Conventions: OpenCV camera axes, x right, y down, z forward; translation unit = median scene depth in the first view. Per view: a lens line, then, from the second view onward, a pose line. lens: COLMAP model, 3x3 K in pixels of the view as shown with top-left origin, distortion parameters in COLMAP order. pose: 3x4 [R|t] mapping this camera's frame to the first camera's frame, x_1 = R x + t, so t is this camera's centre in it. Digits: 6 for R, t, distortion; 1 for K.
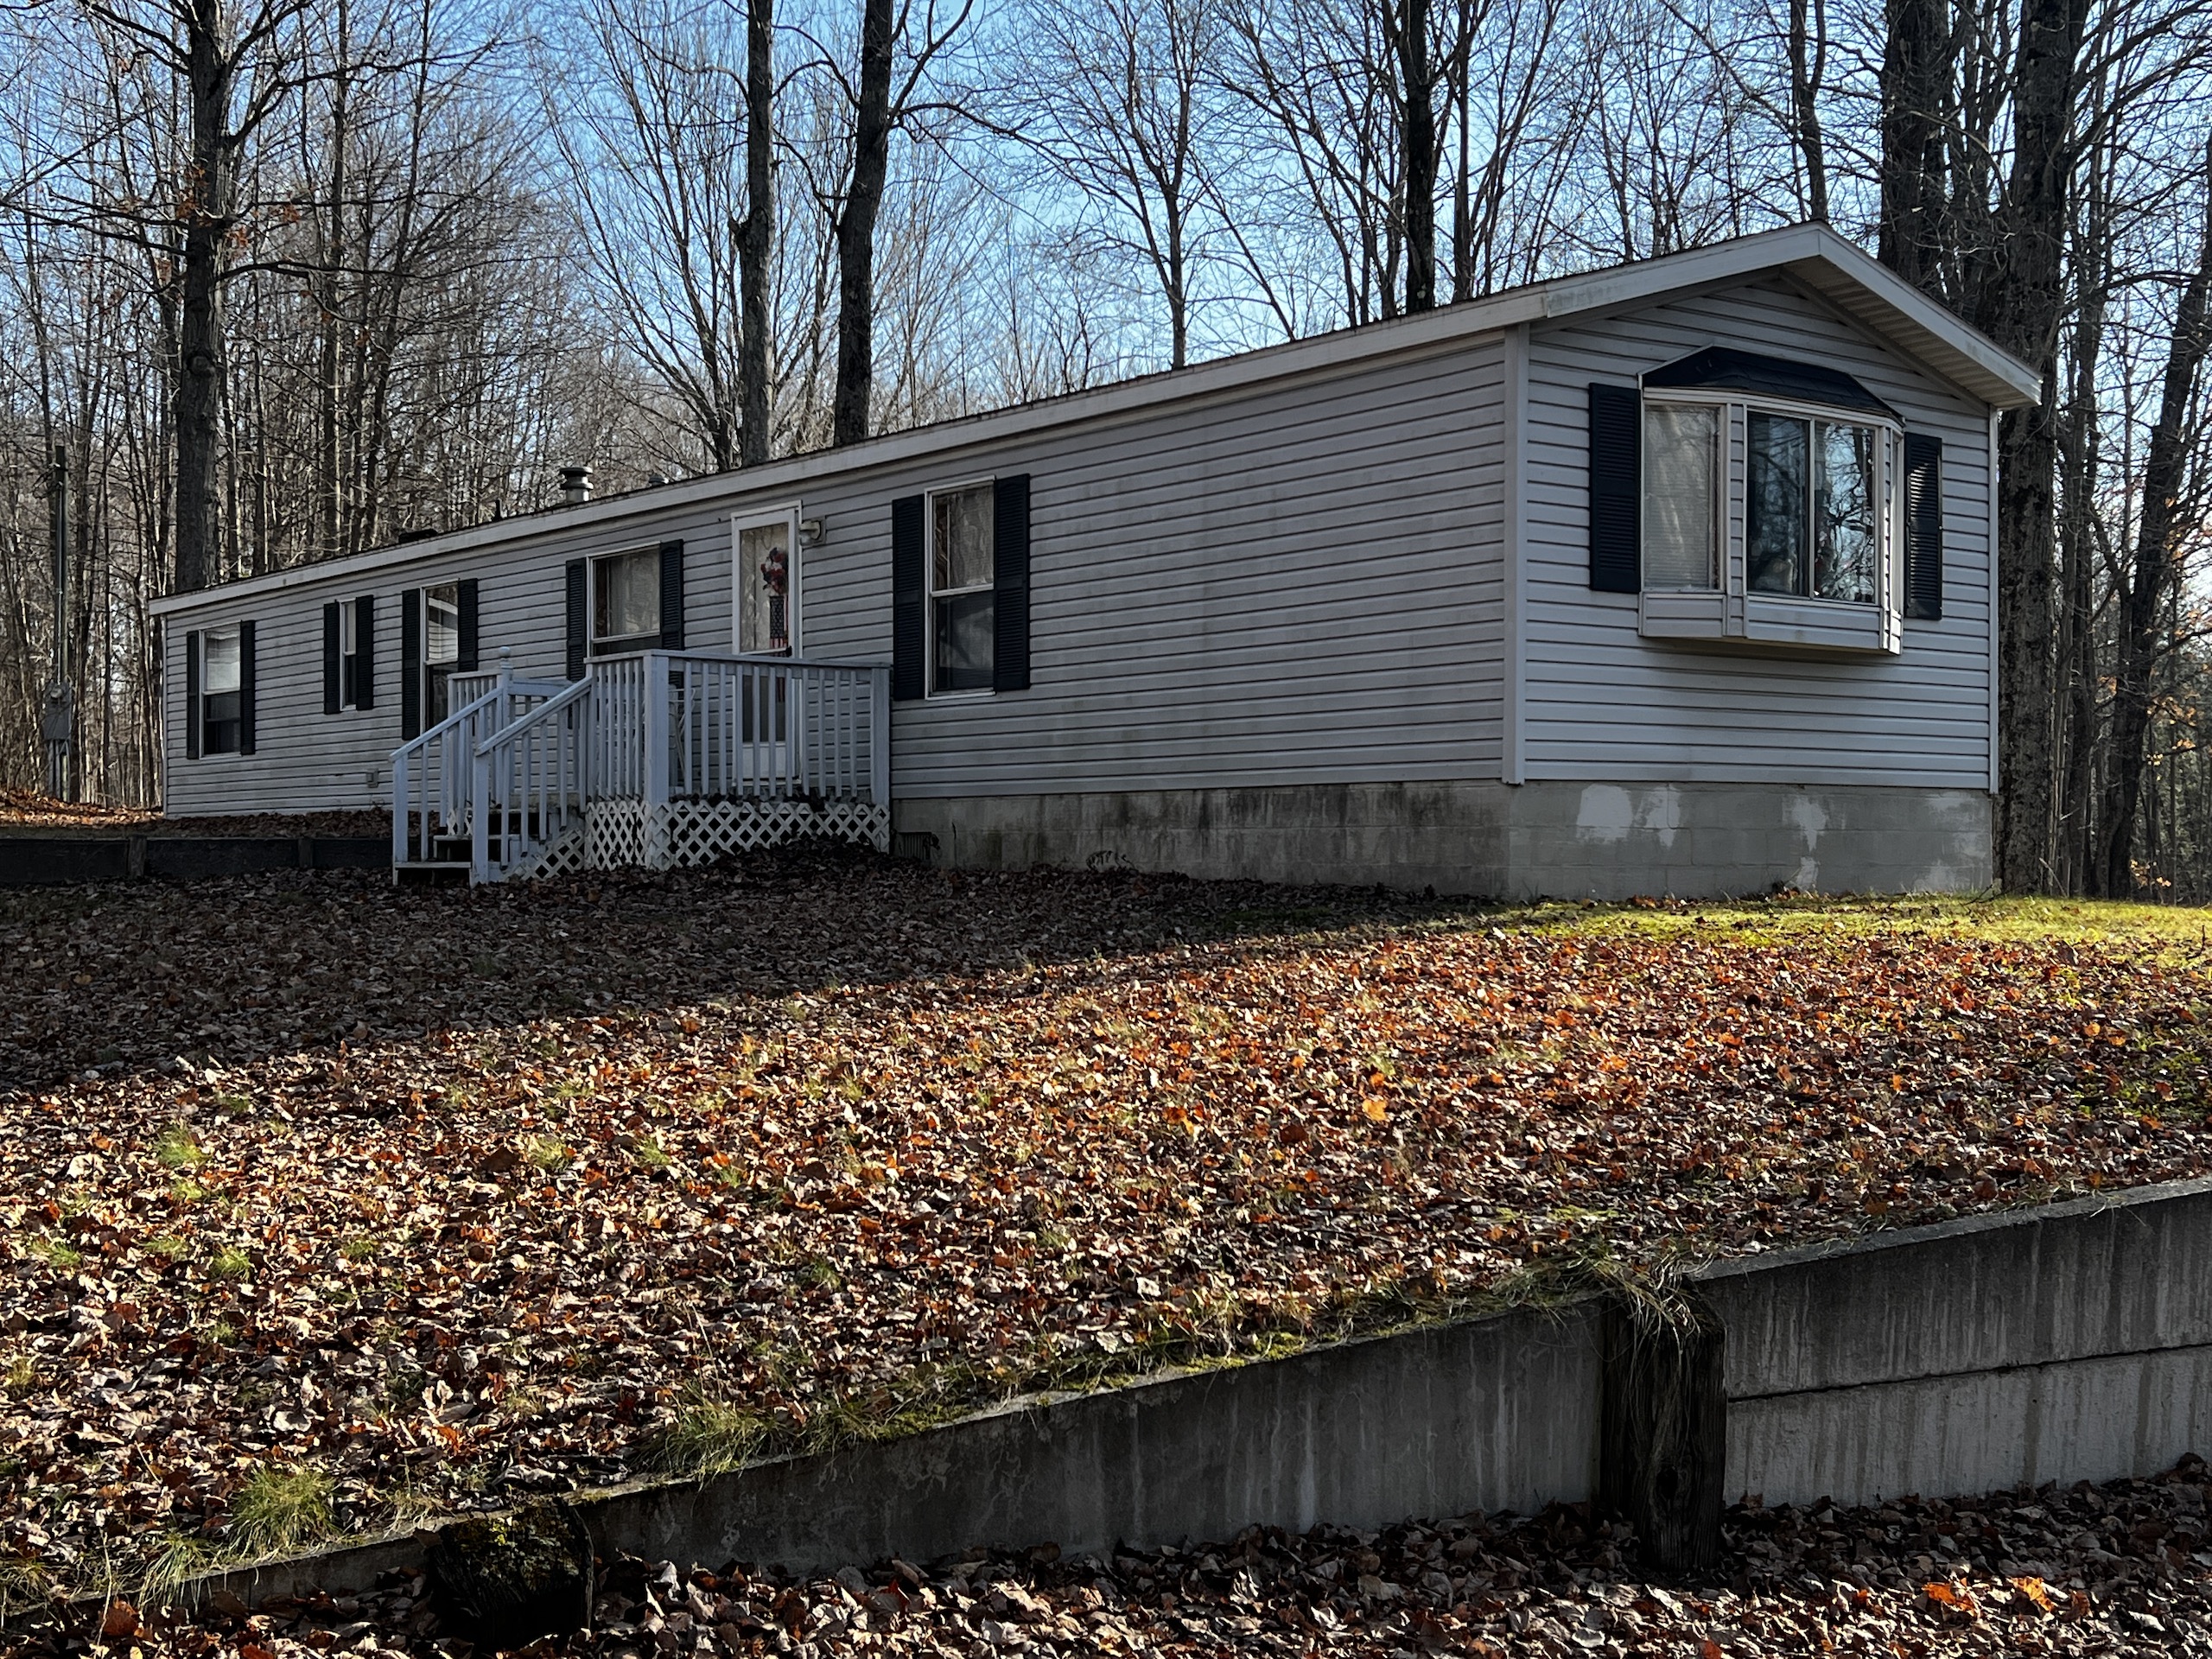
lens RADIAL K [[2570.2, 0, 1106.0], [0, 2570.2, 829.5], [0, 0, 1]] dist [0.172312, -0.025367]
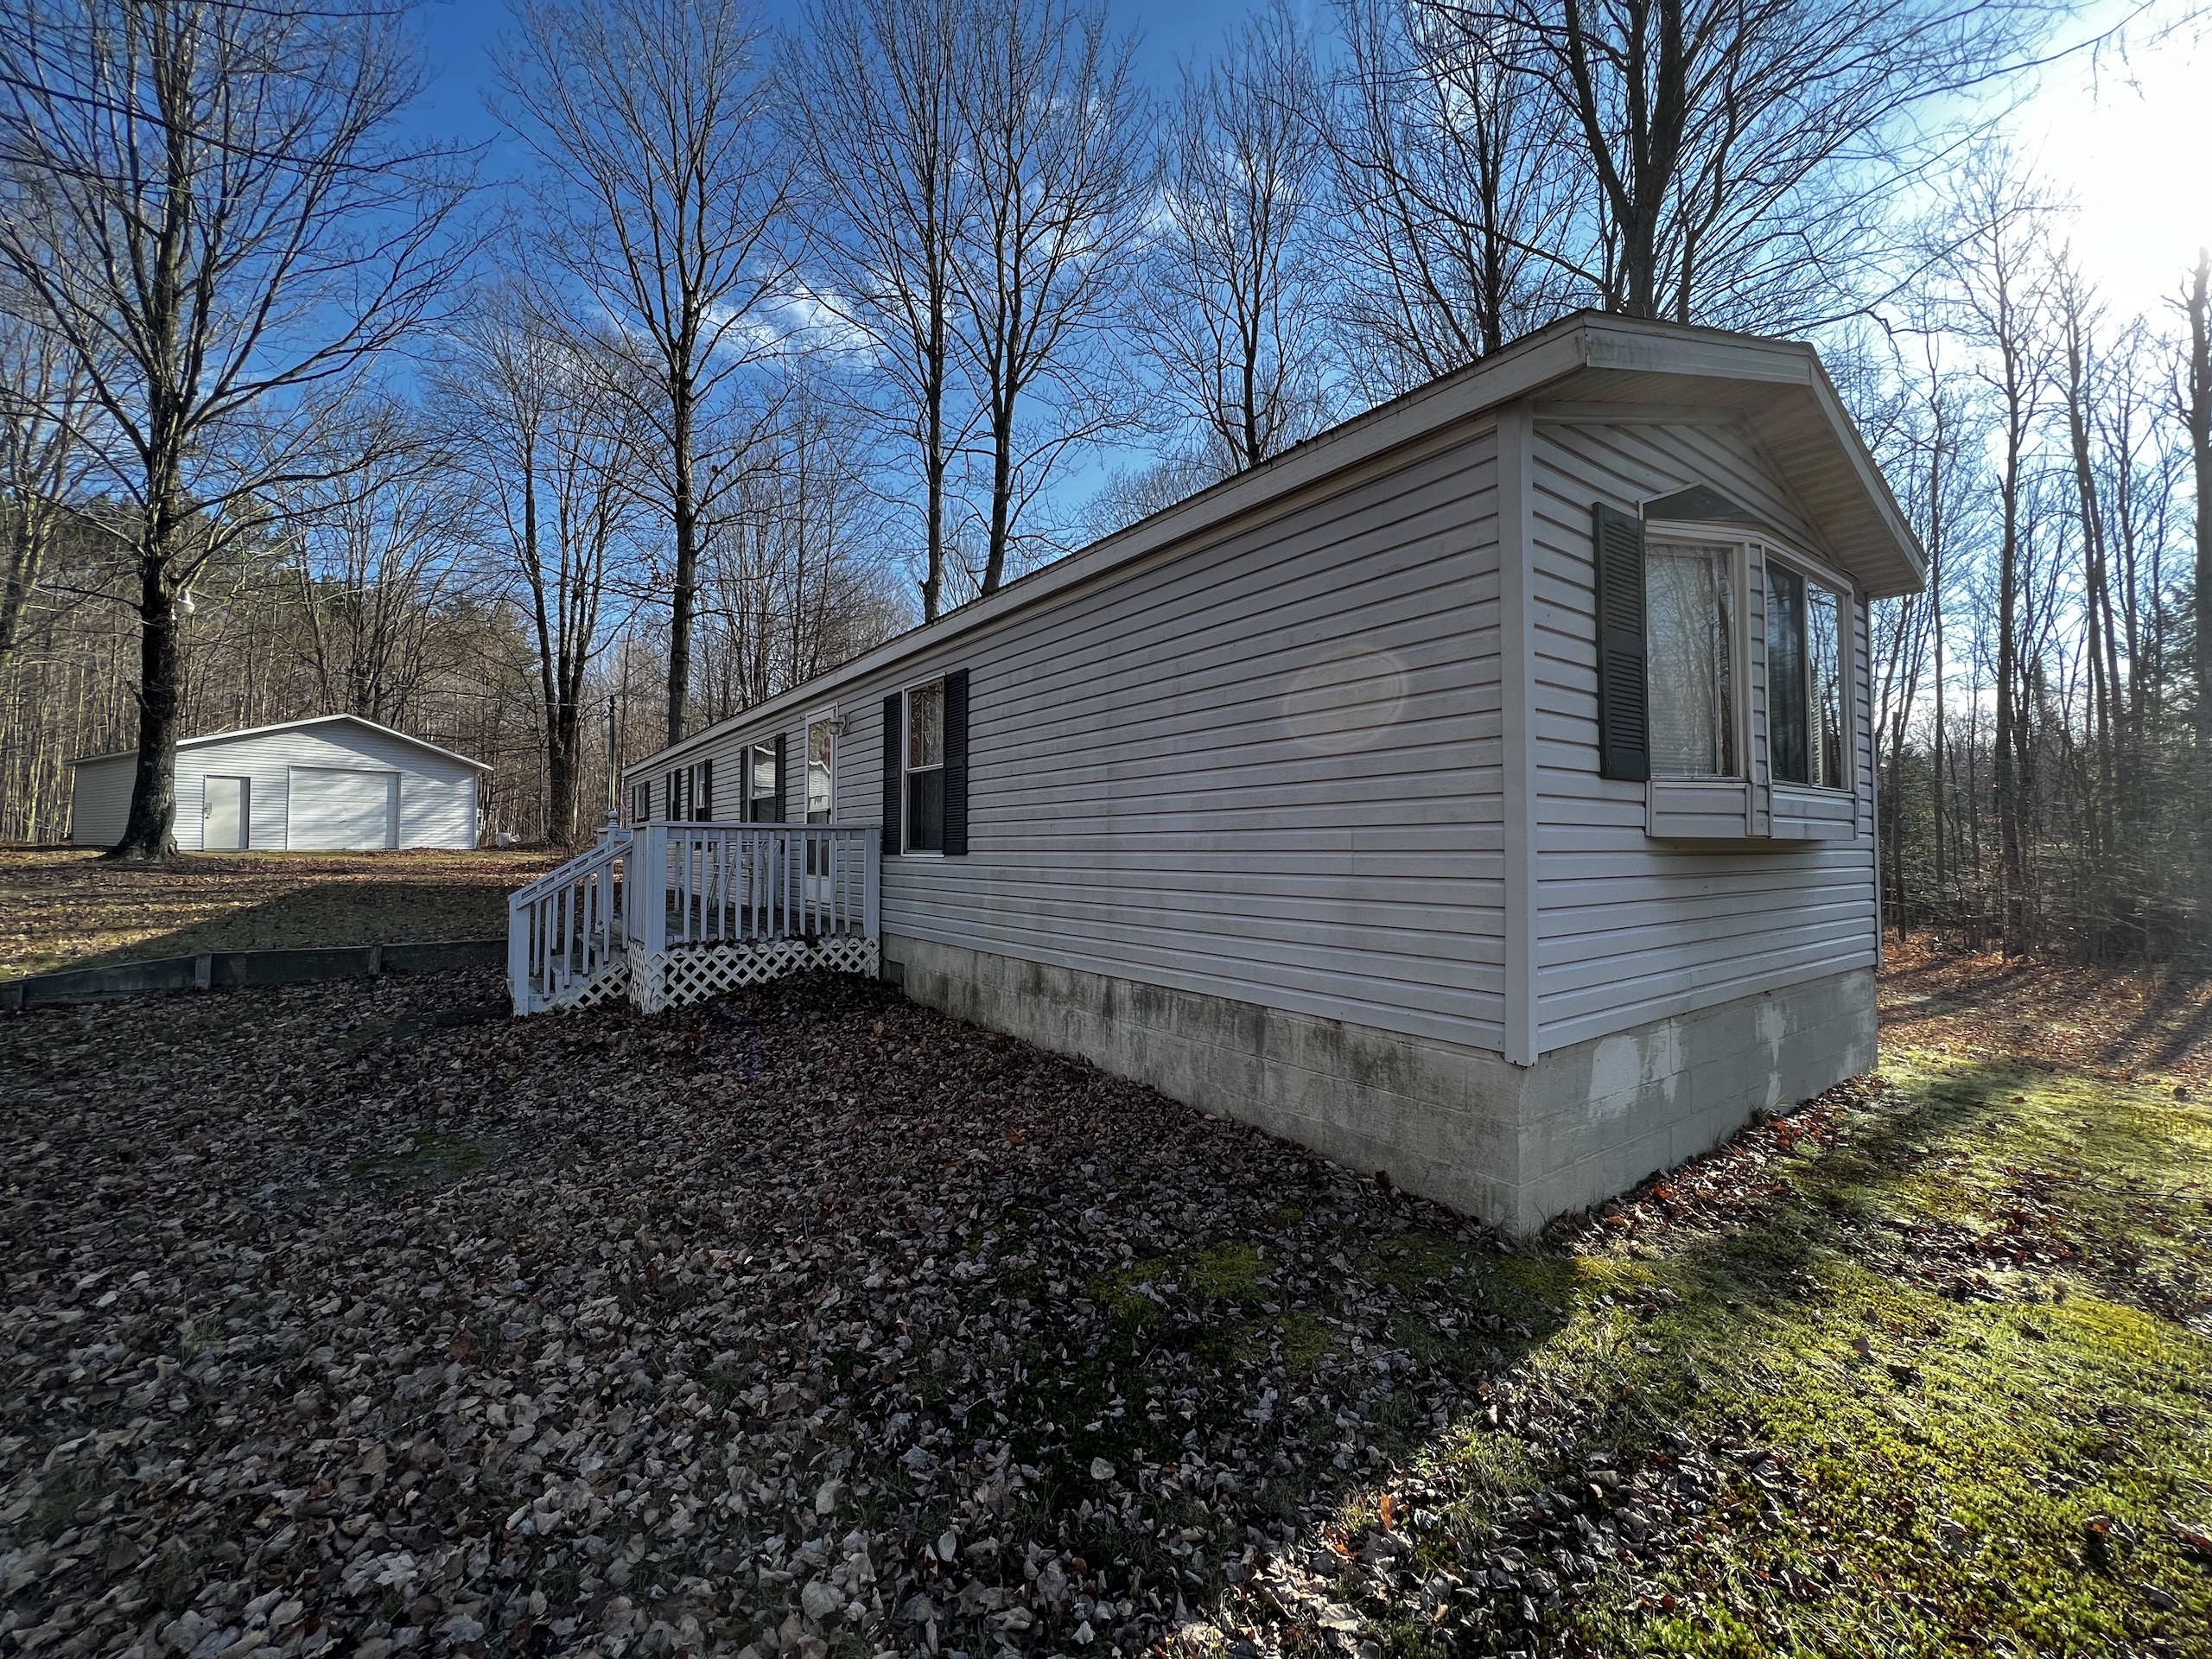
lens RADIAL K [[892.8, 0, 1106.0], [0, 892.8, 829.5], [0, 0, 1]] dist [0.000842, 0.000222]
pose [[0.999520, -0.000926, -0.030959, 0.046407], [0.000581, 0.999938, -0.011161, -0.065269], [0.030968, 0.011138, 0.999458, 0.643112]]
